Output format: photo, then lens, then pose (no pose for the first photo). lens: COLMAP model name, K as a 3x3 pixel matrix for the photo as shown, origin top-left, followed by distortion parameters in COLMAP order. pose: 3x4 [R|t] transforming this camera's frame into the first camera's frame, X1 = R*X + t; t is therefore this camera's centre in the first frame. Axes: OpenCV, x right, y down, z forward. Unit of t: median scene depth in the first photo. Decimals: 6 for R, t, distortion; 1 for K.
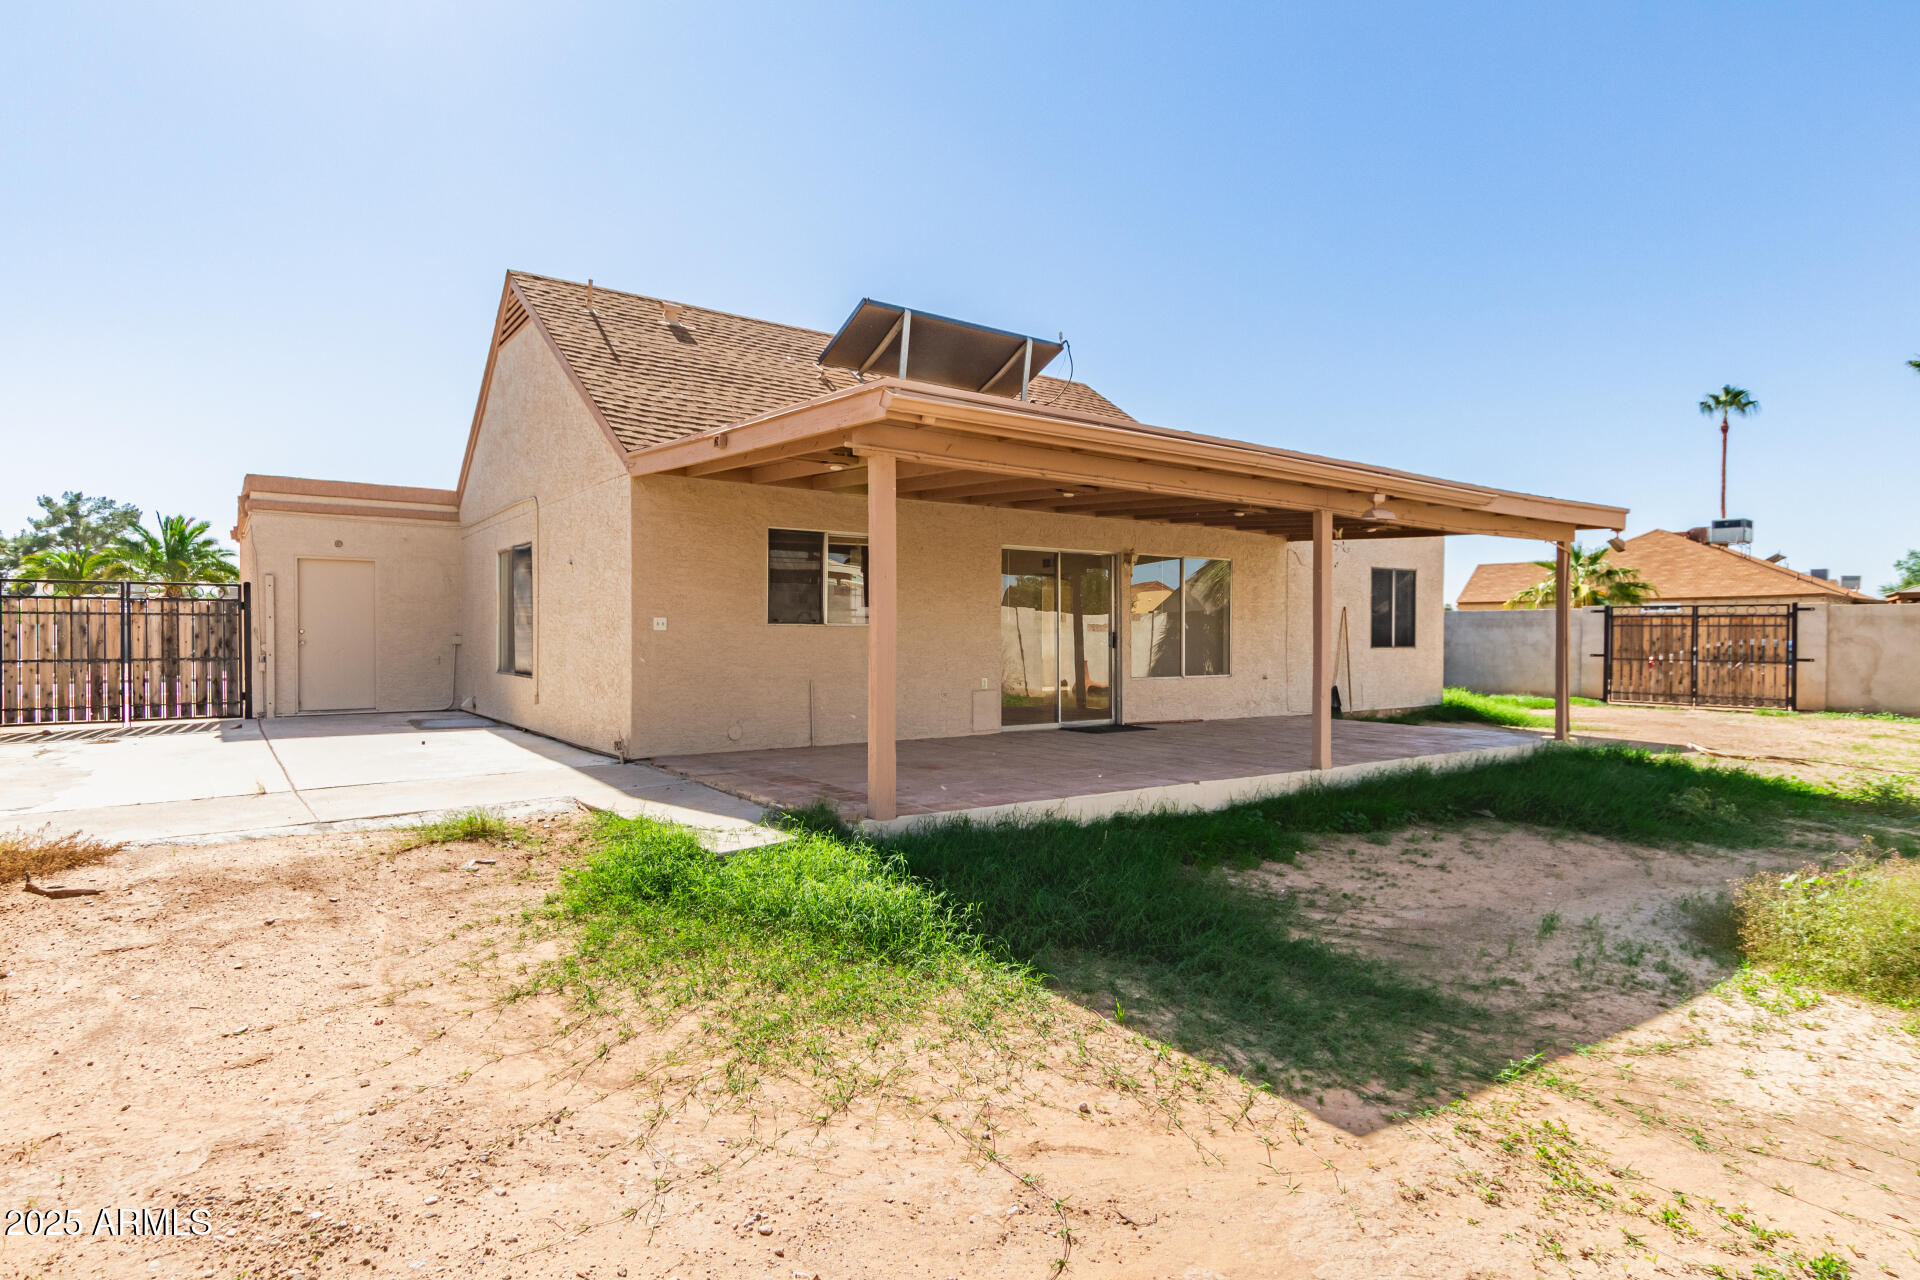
lens RADIAL K [[1033.2, 0, 943.5], [0, 1033.2, 641.2], [0, 0, 1]] dist [0.014920, -0.001111]
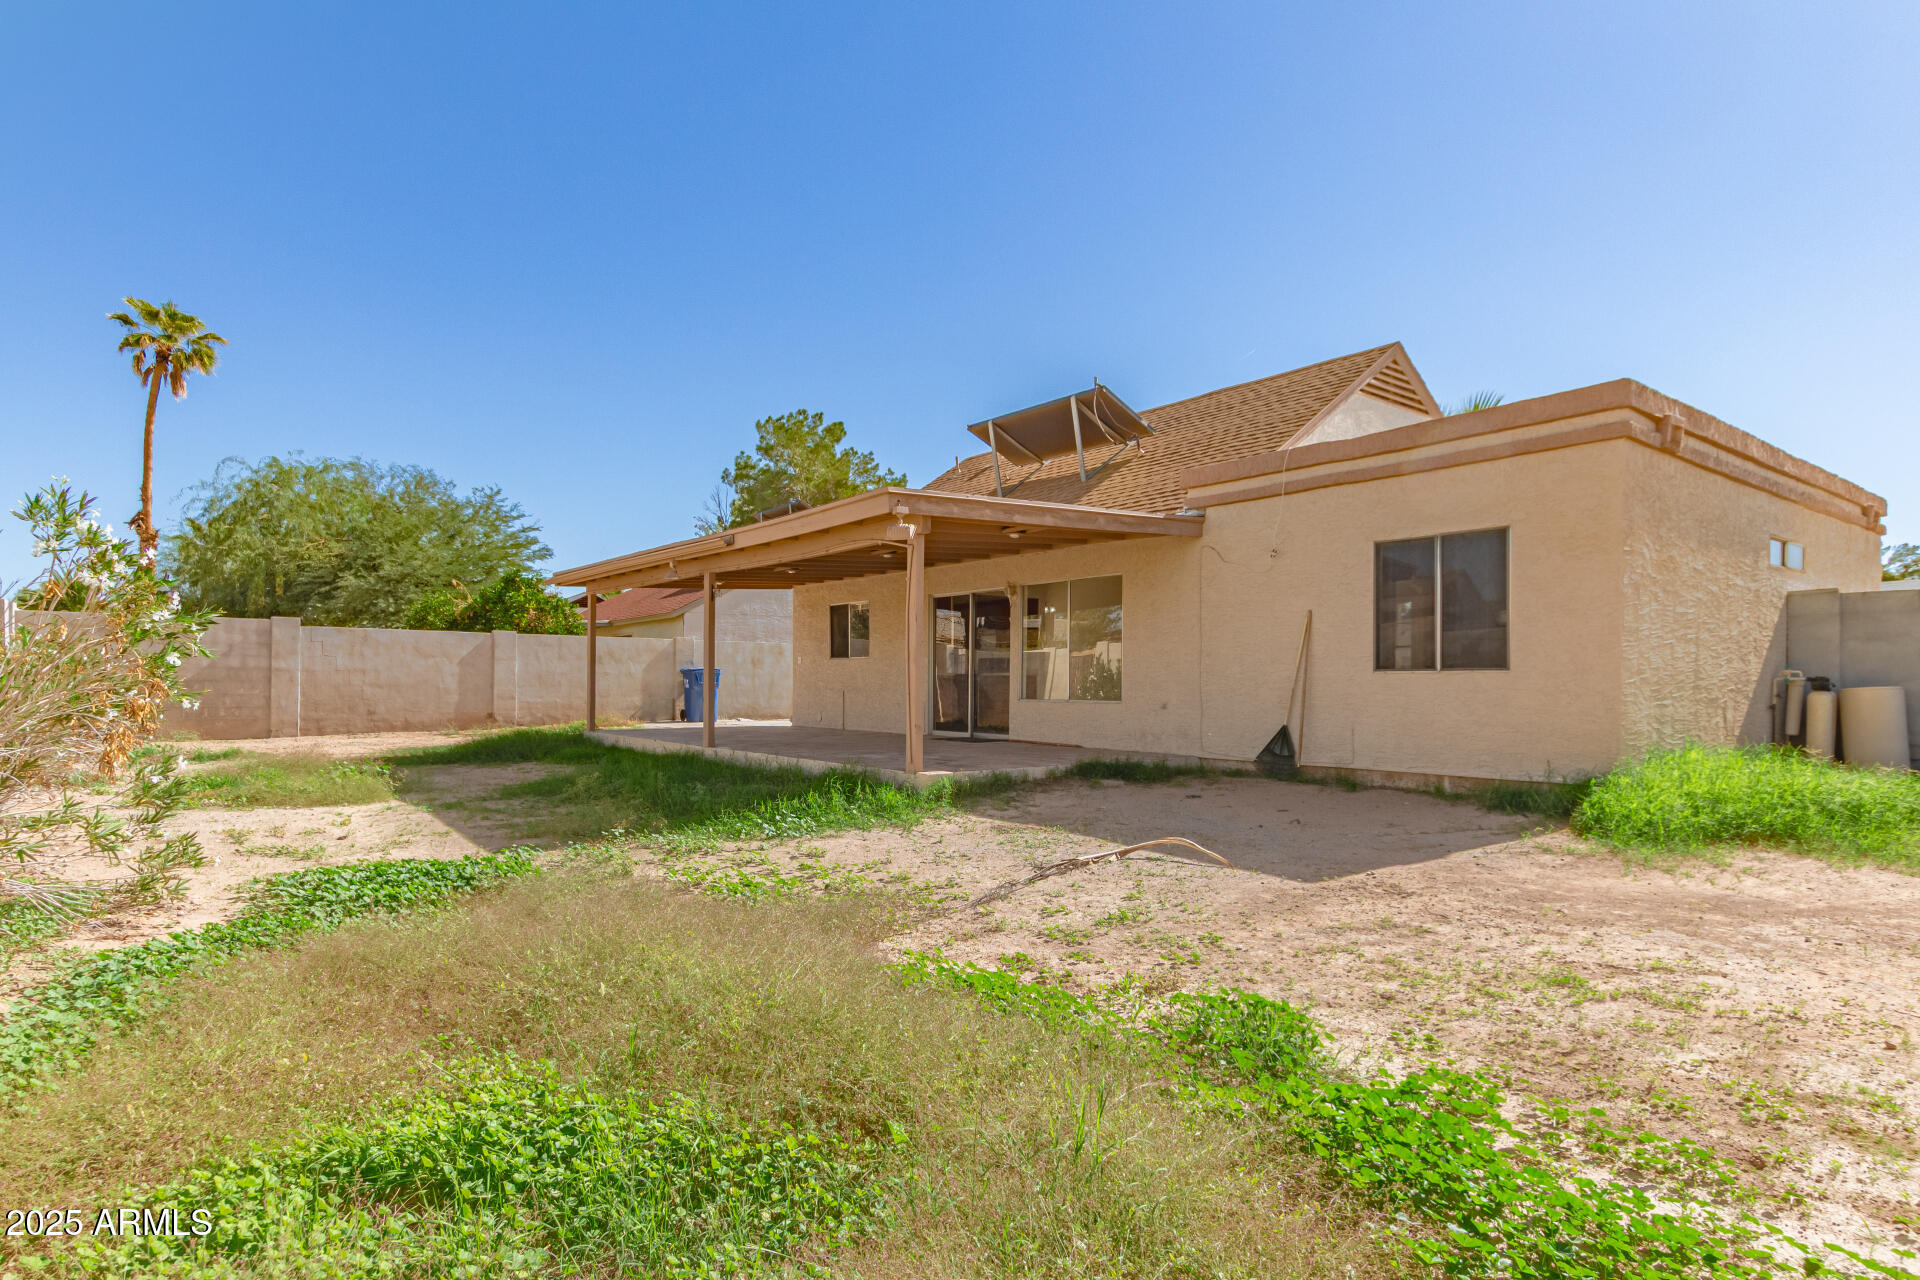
lens RADIAL K [[1033.2, 0, 969.8], [0, 1033.2, 650.0], [0, 0, 1]] dist [0.014920, -0.001111]
pose [[0.052462, -0.034423, -0.998029, 1.209211], [-0.009039, 0.999348, -0.034944, 0.021643], [0.998582, 0.010855, 0.052117, 0.849285]]
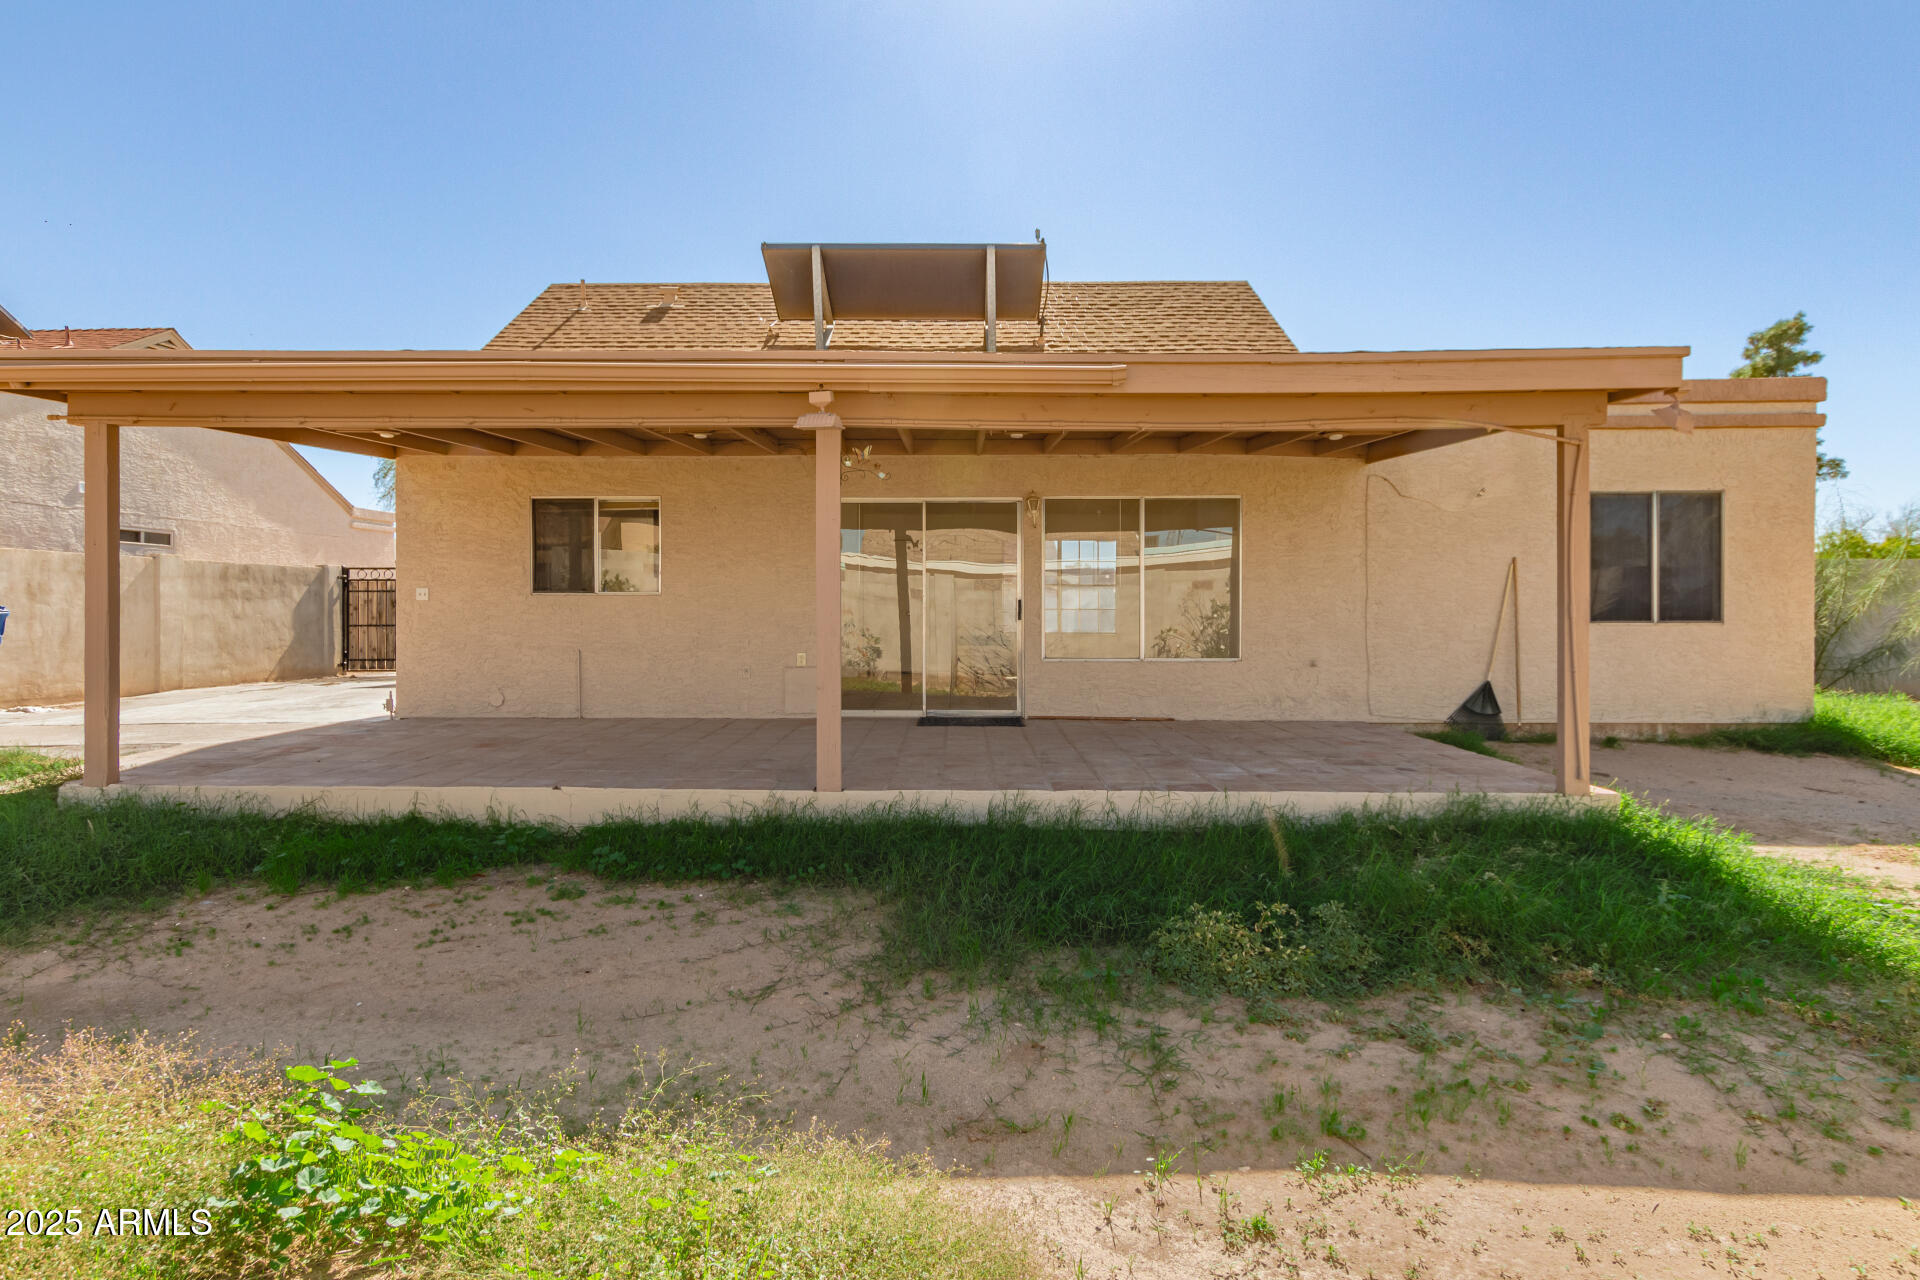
lens RADIAL K [[1033.2, 0, 943.9], [0, 1033.2, 609.7], [0, 0, 1]] dist [0.014920, -0.001111]
pose [[0.804501, -0.001821, -0.593949, 0.555554], [-0.001193, 0.999988, -0.004681, 0.002652], [0.593950, 0.004474, 0.804489, 0.315748]]
